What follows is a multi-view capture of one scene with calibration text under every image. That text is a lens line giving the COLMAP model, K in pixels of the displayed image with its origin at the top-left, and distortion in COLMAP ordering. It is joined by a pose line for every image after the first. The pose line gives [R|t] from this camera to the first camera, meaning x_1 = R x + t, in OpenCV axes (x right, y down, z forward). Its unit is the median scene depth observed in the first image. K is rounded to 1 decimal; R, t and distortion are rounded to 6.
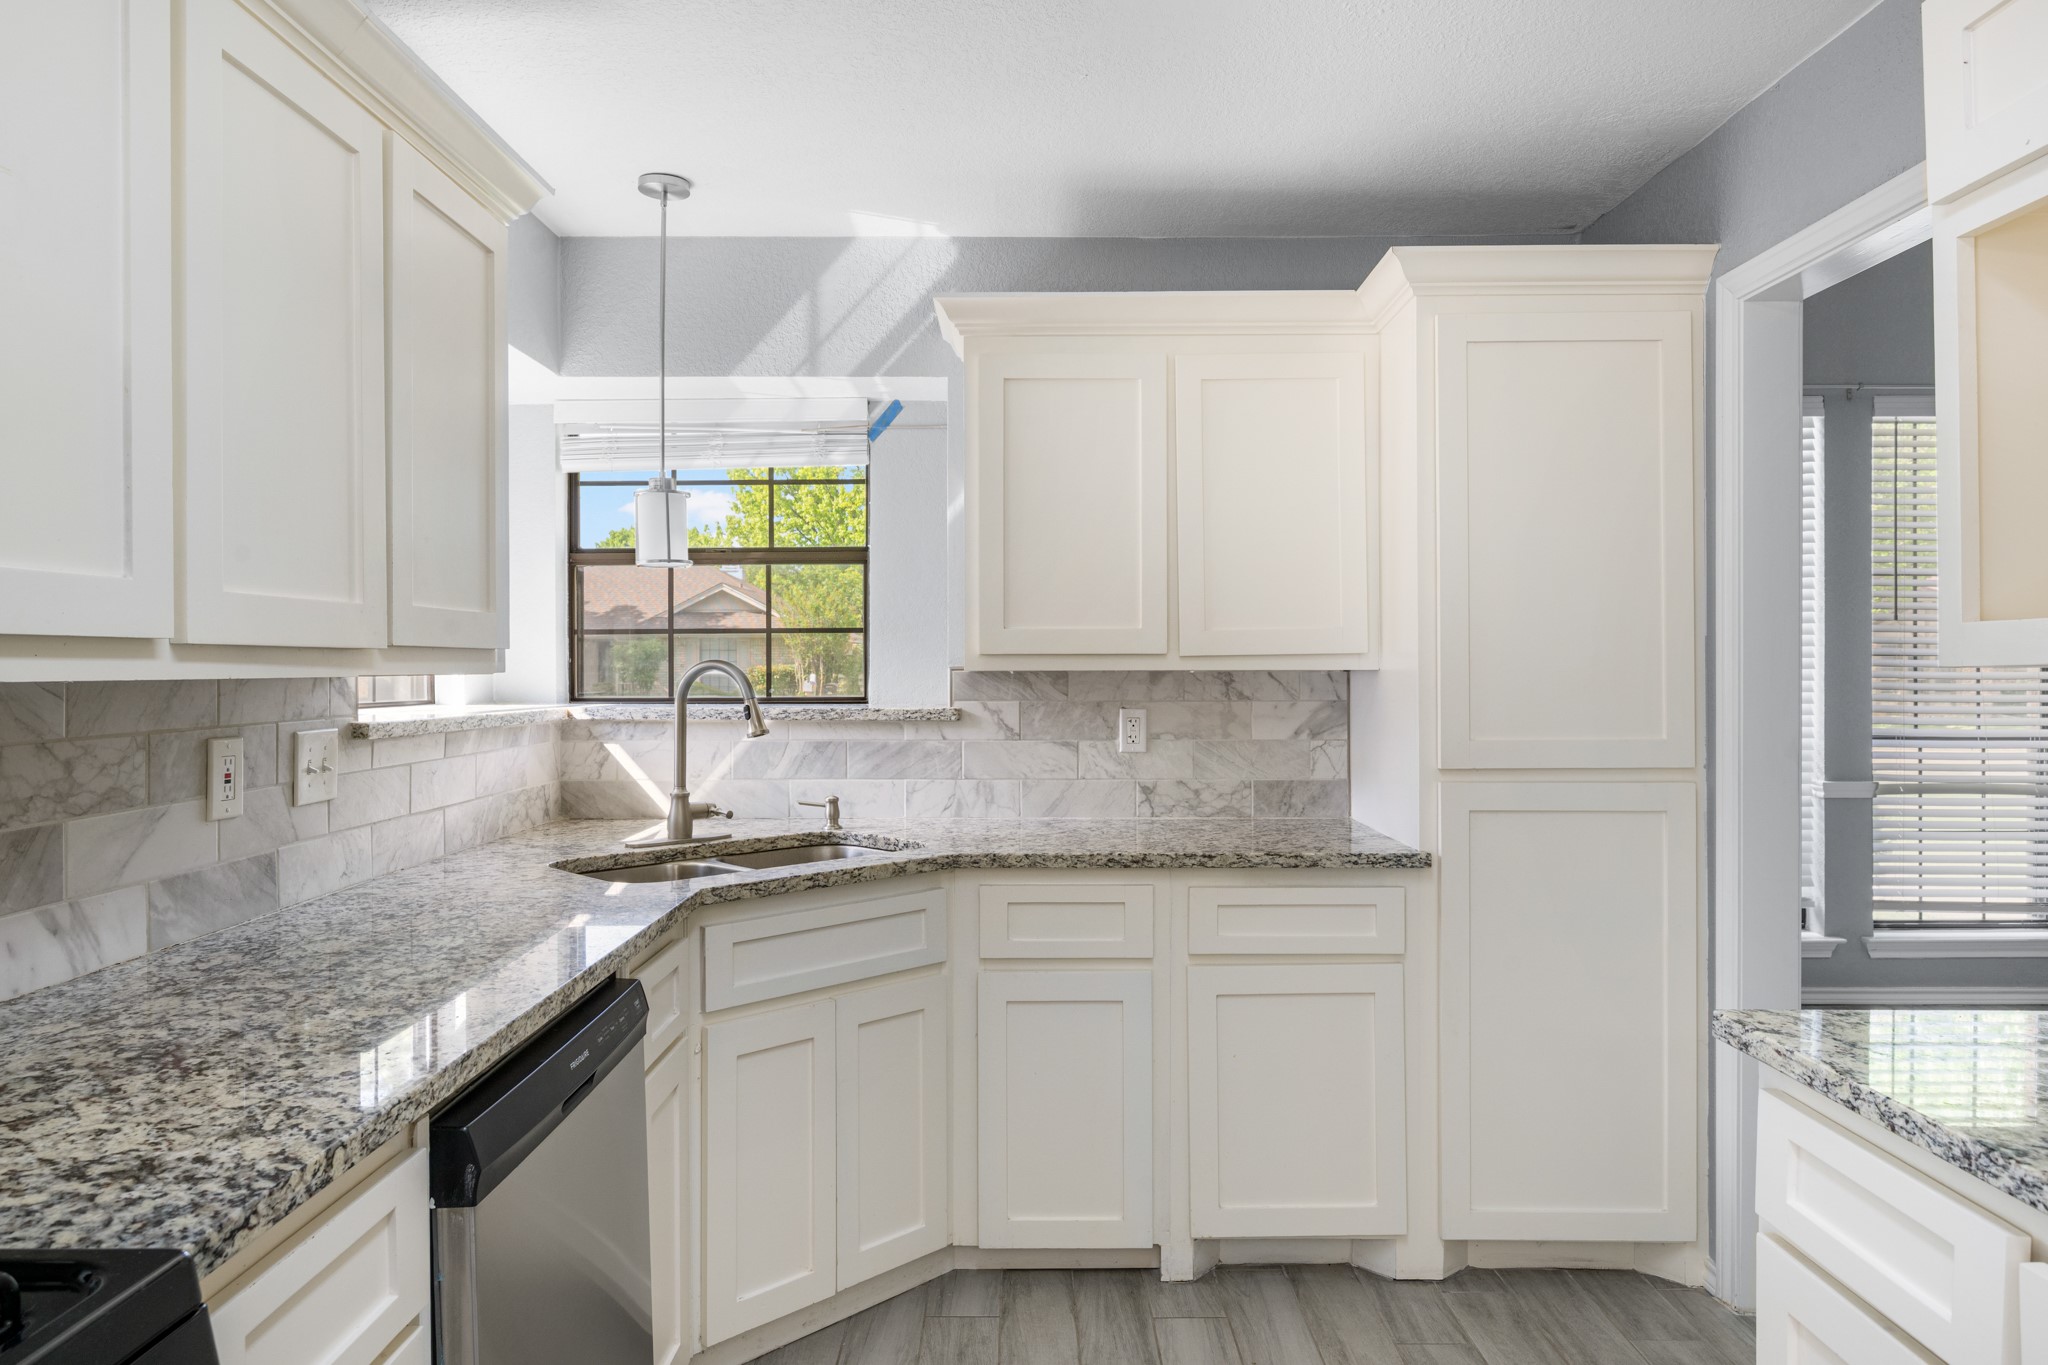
lens RADIAL K [[1271.8, 0, 1018.9], [0, 1271.8, 668.3], [0, 0, 1]] dist [-0.004420, 0.001362]
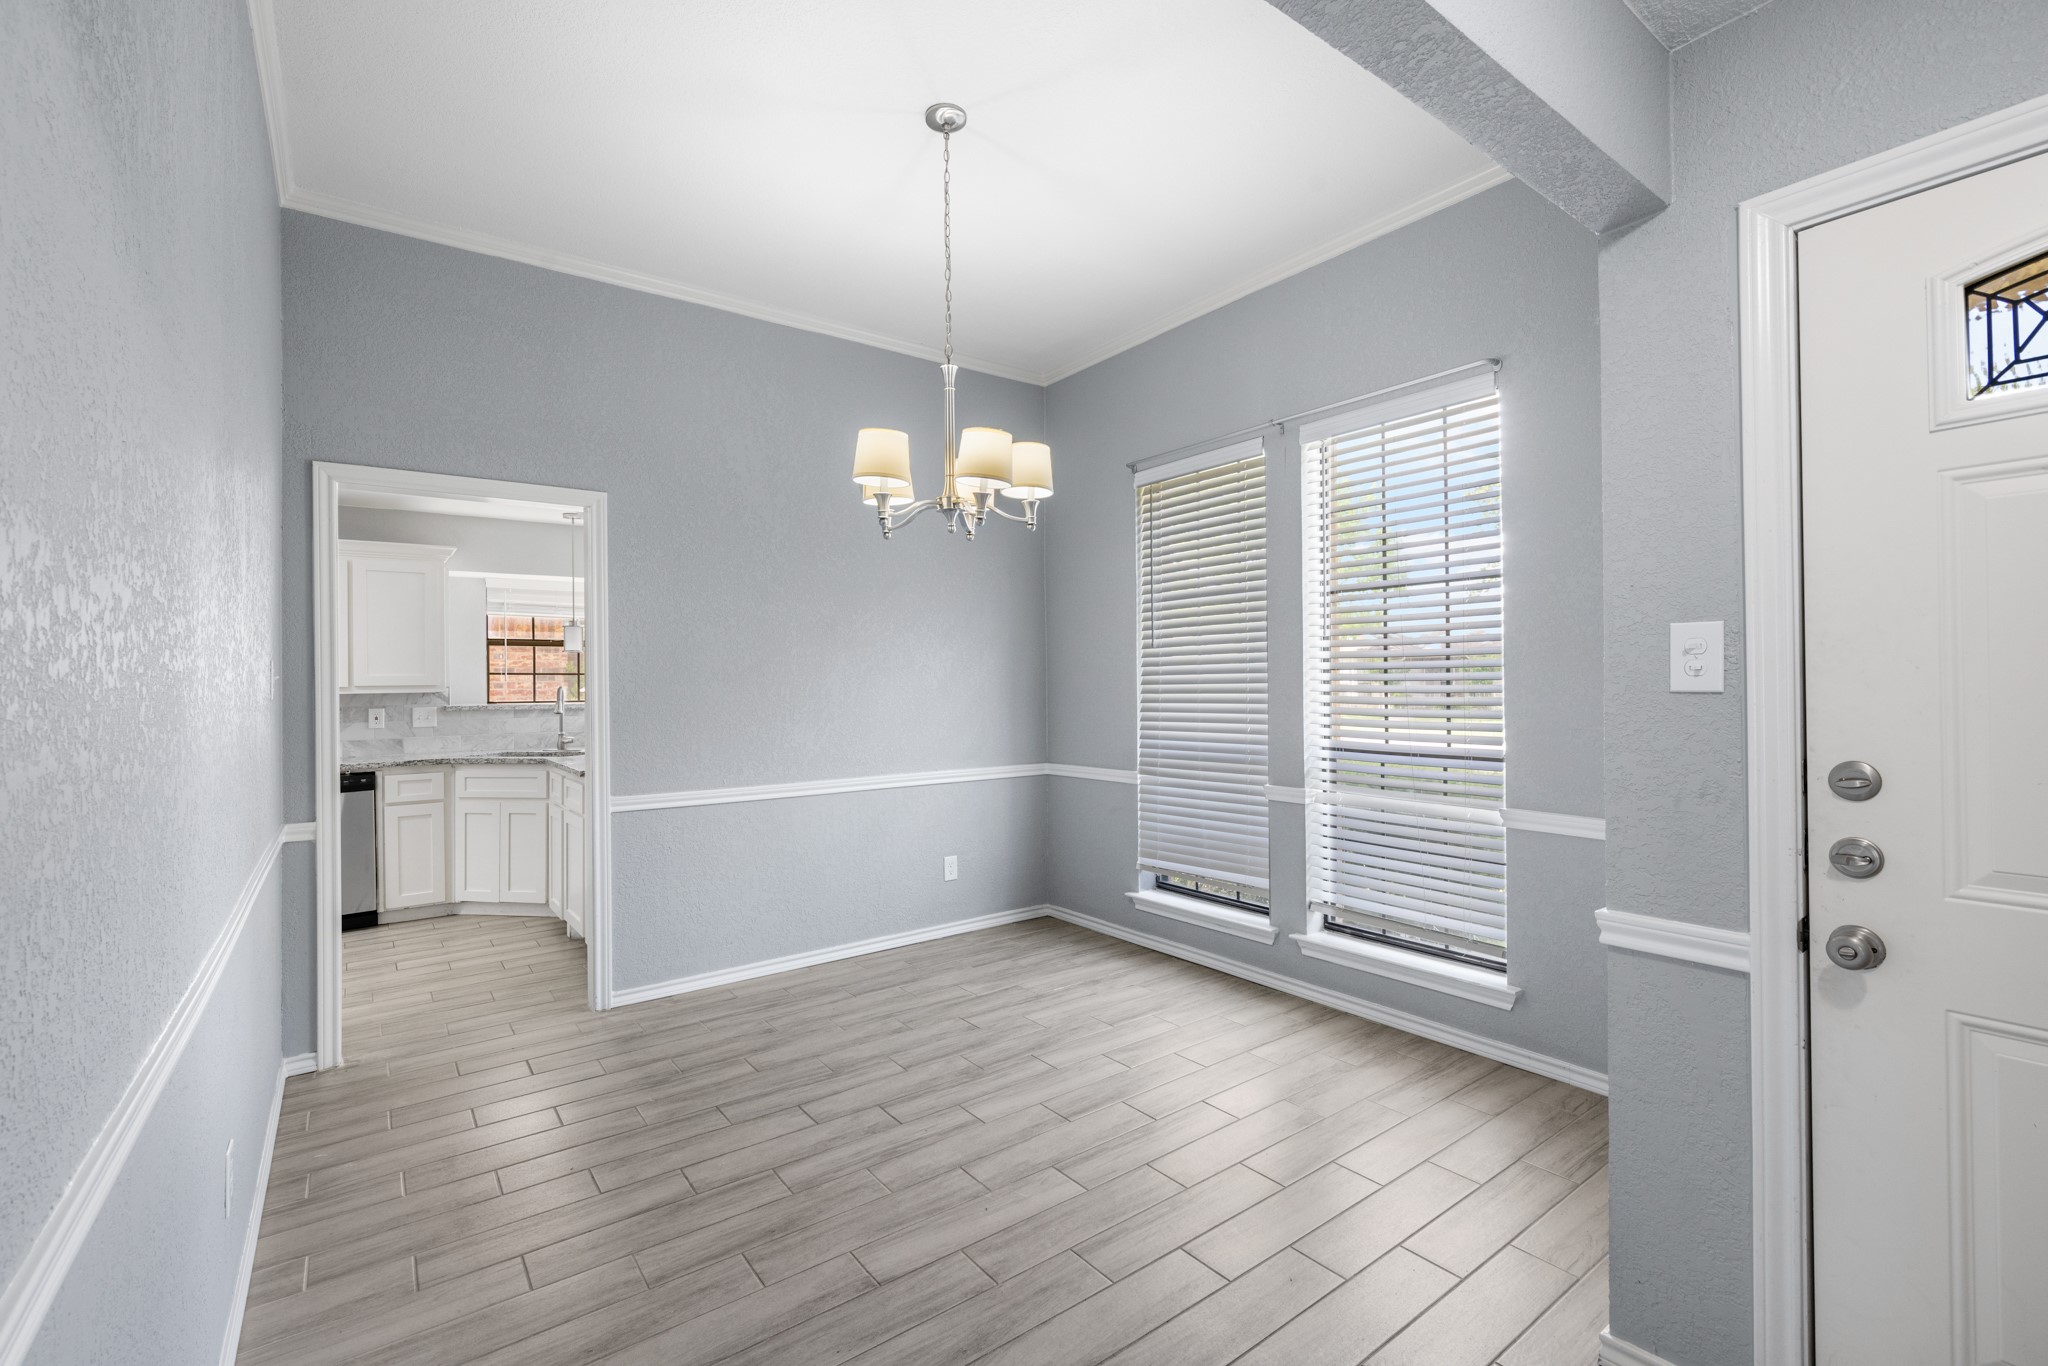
lens RADIAL K [[891.3, 0, 1023.1], [0, 891.3, 678.8], [0, 0, 1]] dist [-0.001886, -0.000126]
pose [[0.603285, -0.008077, -0.797485, 1.907857], [0.011401, 0.999934, -0.001503, -0.007976], [0.797445, -0.008186, 0.603337, 0.613931]]
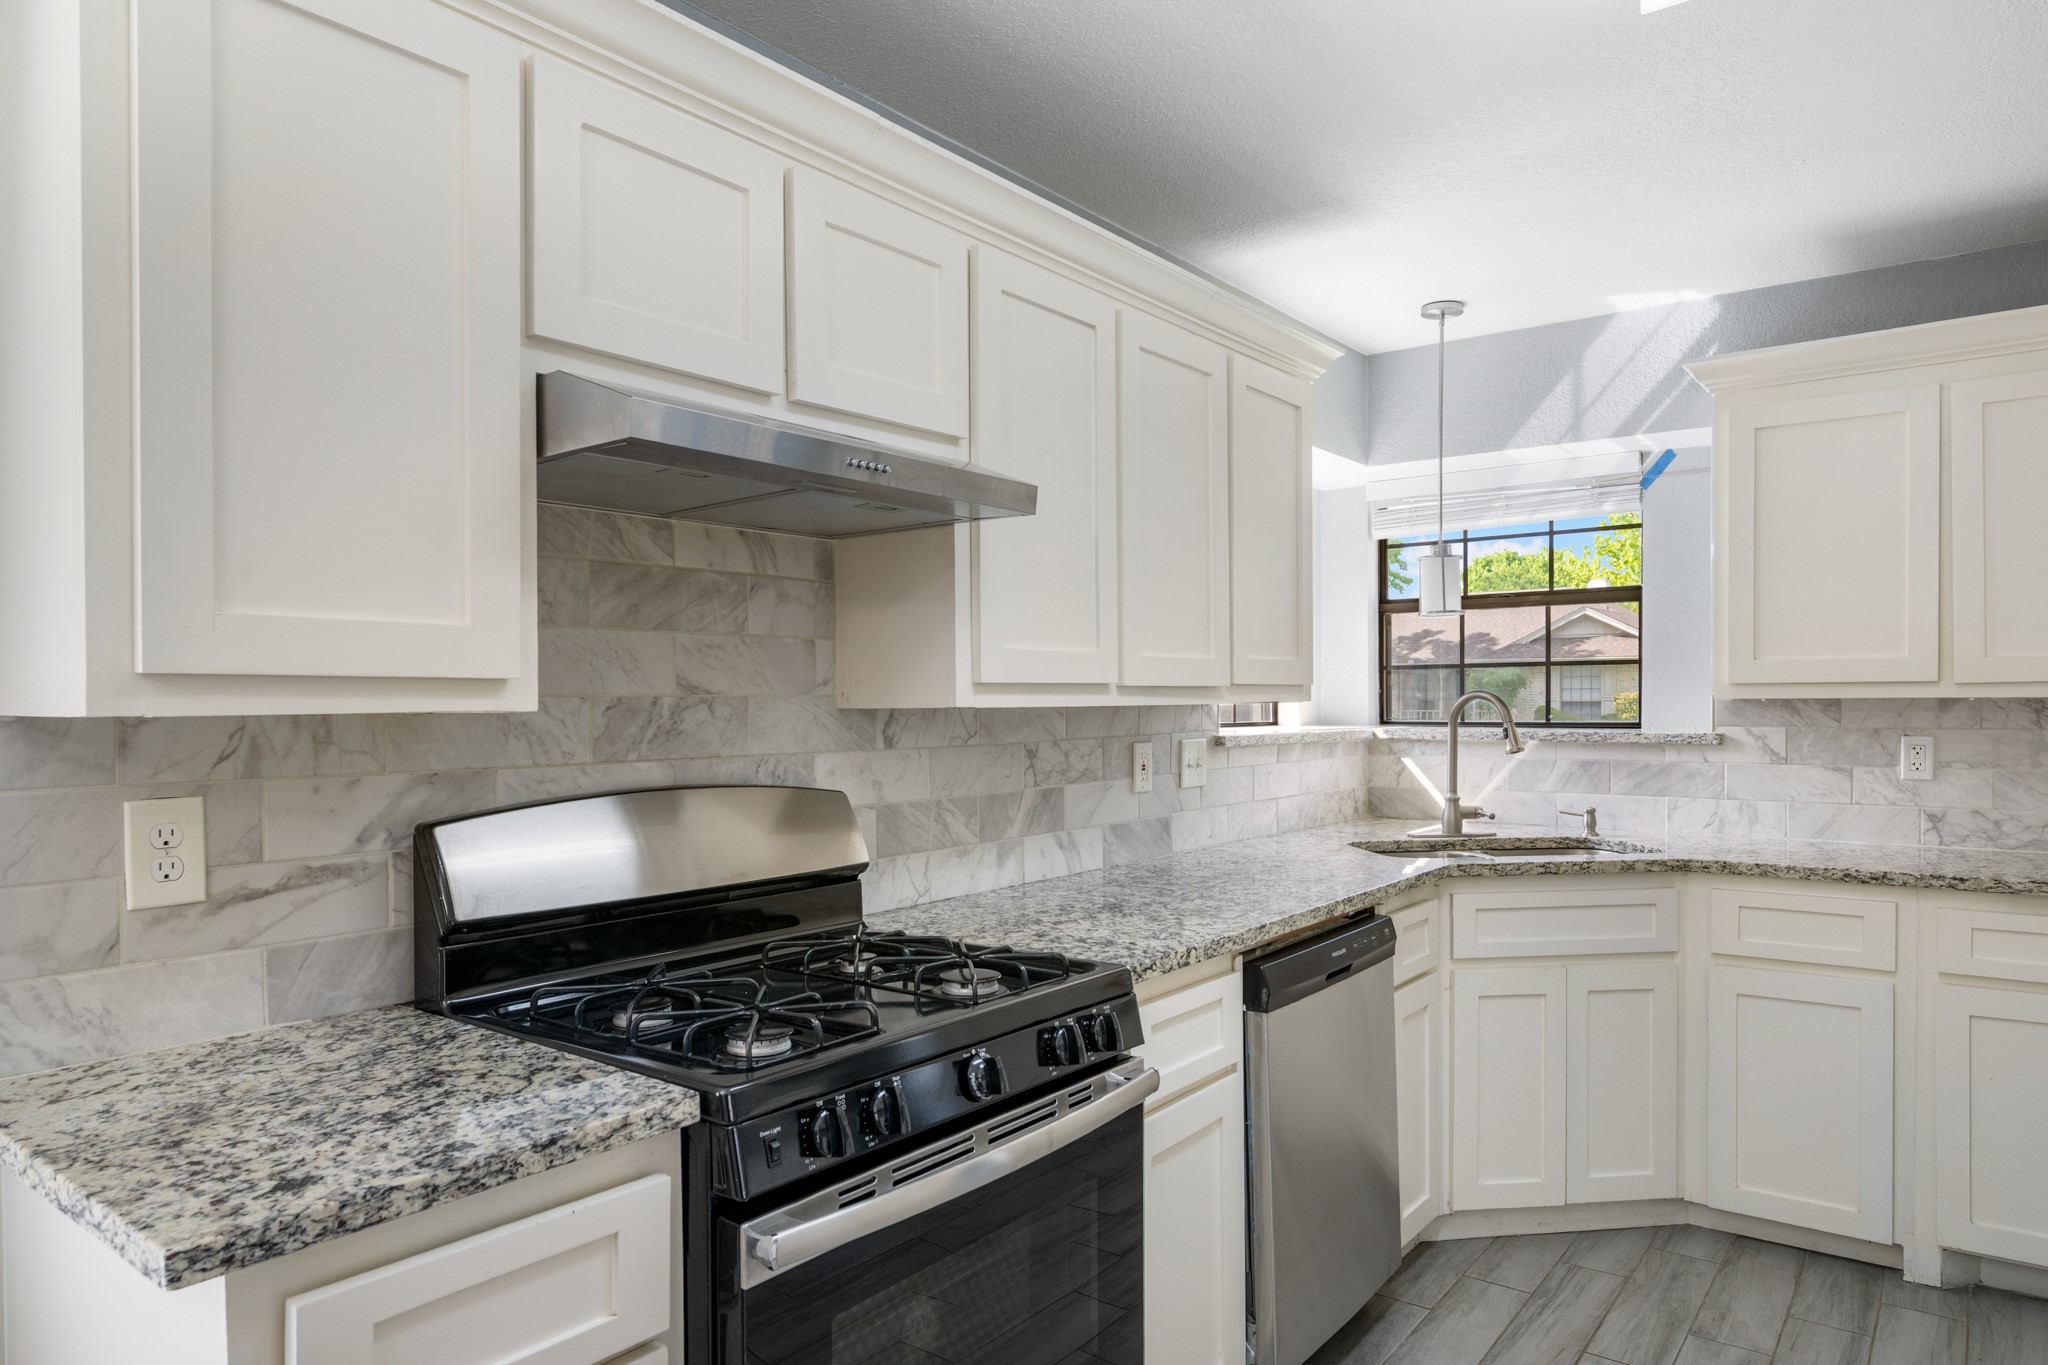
lens RADIAL K [[1277.6, 0, 1024.3], [0, 1277.6, 717.9], [0, 0, 1]] dist [-0.001789, 0.000832]
pose [[0.795949, 0.006102, -0.605334, 0.156540], [0.004323, 0.999866, 0.015763, -0.001517], [0.605349, -0.015164, 0.795816, -0.250905]]
